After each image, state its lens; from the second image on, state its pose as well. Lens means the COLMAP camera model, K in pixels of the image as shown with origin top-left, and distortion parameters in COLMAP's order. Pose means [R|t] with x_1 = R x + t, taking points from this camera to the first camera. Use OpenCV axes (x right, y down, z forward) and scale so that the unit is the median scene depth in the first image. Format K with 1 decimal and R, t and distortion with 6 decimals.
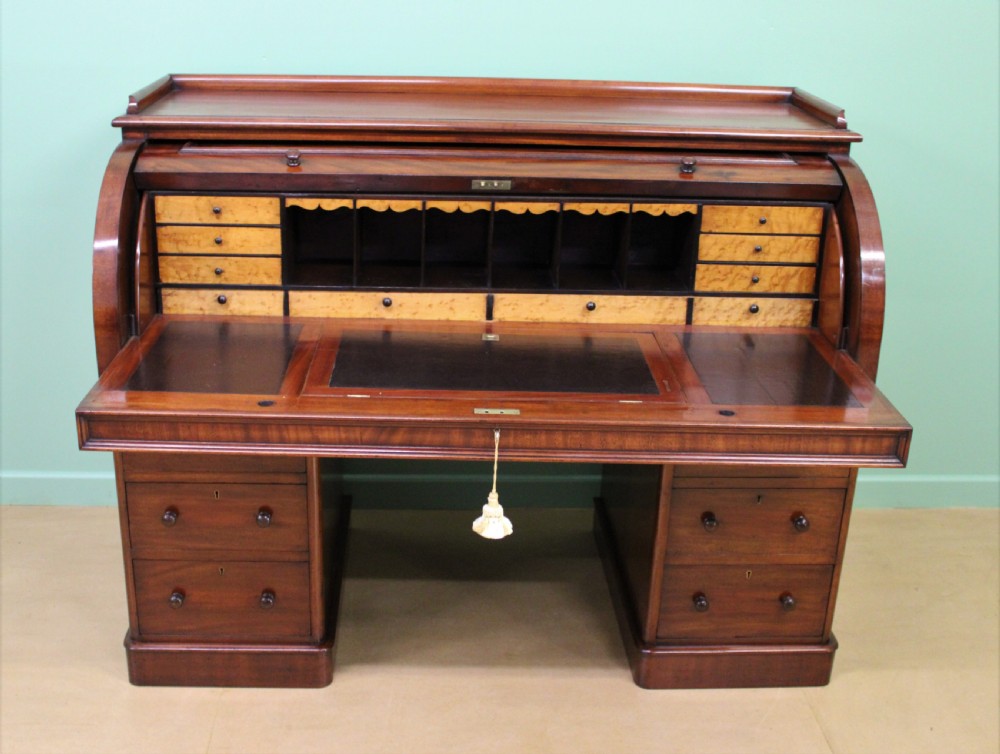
lens RADIAL K [[1182.2, 0, 474.2], [0, 1182.2, 380.5], [0, 0, 1]] dist [-0.132318, 0.057515]
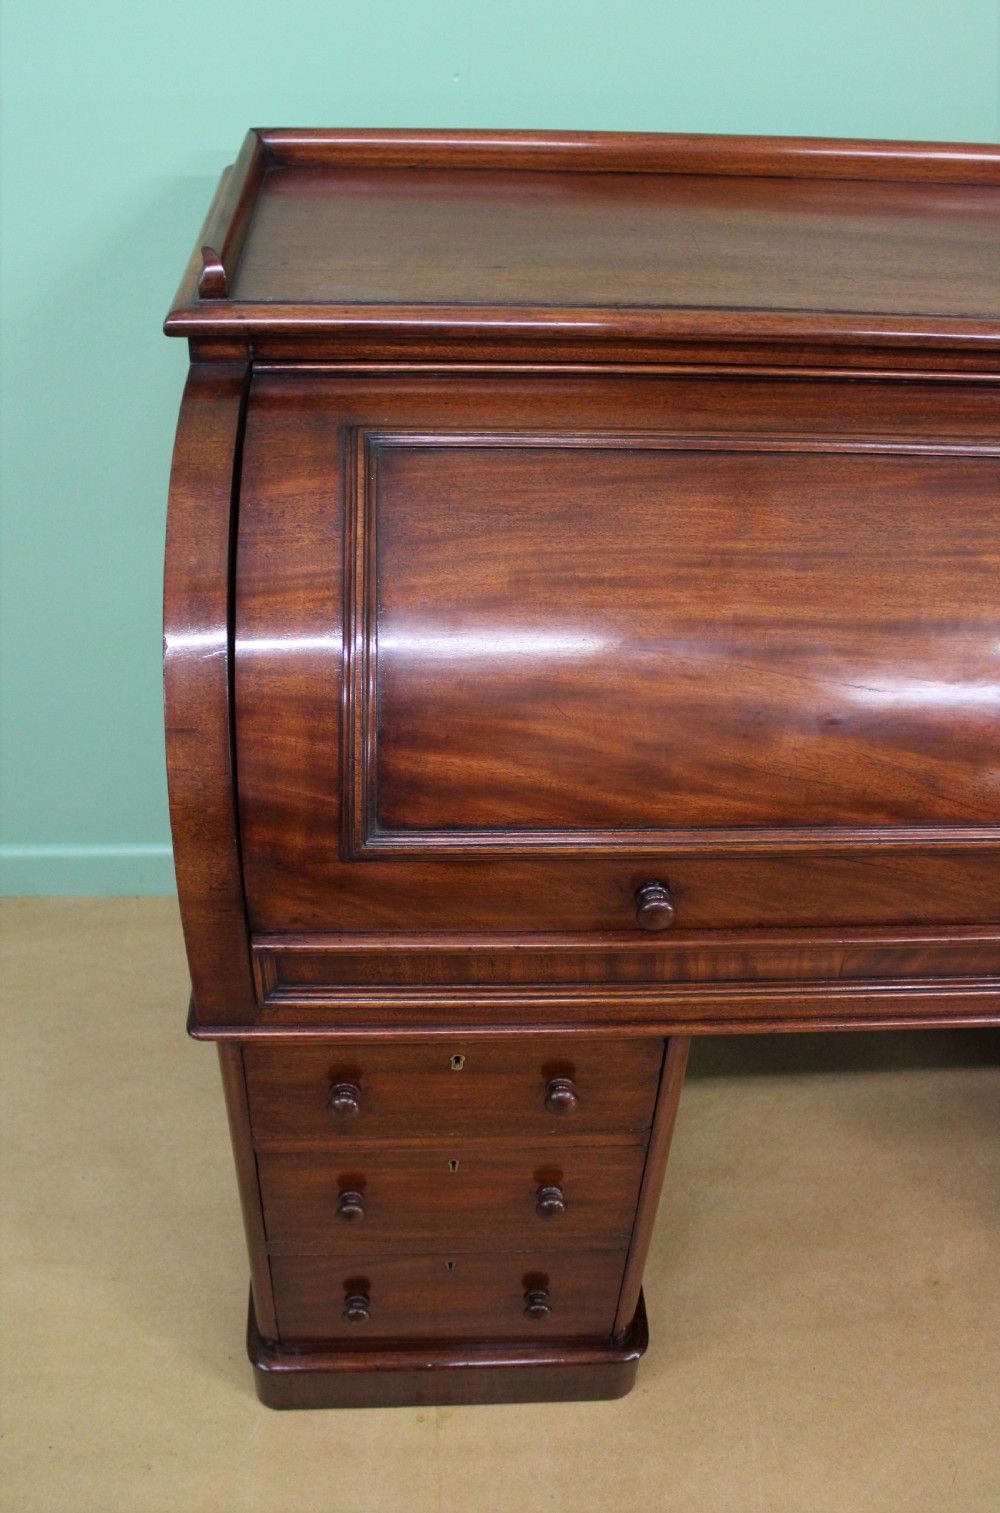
lens RADIAL K [[1381.6, 0, 473.3], [0, 1381.6, 715.3], [0, 0, 1]] dist [-0.152167, 0.116094]
pose [[0.999966, -0.002521, 0.007863, -0.210732], [0.000172, 0.958393, 0.285452, -0.224196], [-0.008255, -0.285441, 0.958361, 0.520919]]
